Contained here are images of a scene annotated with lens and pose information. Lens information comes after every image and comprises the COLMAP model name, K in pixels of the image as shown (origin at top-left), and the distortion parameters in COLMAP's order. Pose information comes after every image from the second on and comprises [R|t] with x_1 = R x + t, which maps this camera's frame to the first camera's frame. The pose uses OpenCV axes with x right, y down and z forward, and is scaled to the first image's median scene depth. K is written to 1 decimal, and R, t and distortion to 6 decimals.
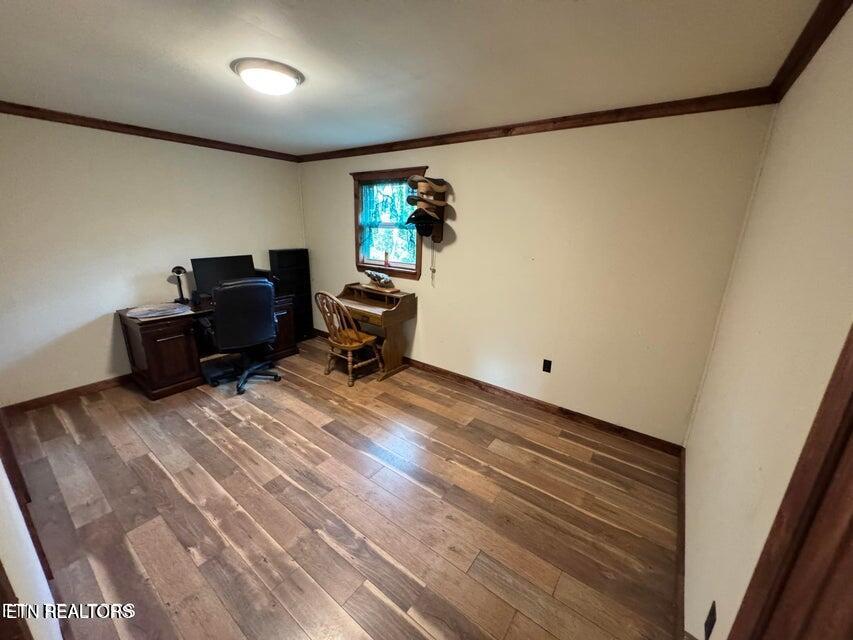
lens RADIAL K [[341.6, 0, 420.1], [0, 341.6, 319.8], [0, 0, 1]] dist [-0.003291, 0.000830]
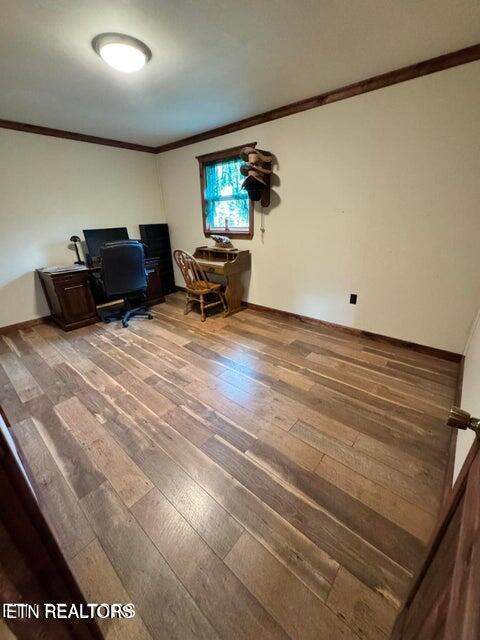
lens RADIAL K [[256.3, 0, 236.2], [0, 256.3, 324.0], [0, 0, 1]] dist [-0.003291, 0.000830]
pose [[0.996072, -0.021834, -0.085808, 0.017766], [0.030902, 0.993905, 0.105816, 0.128341], [0.082974, -0.108052, 0.990677, 0.004065]]
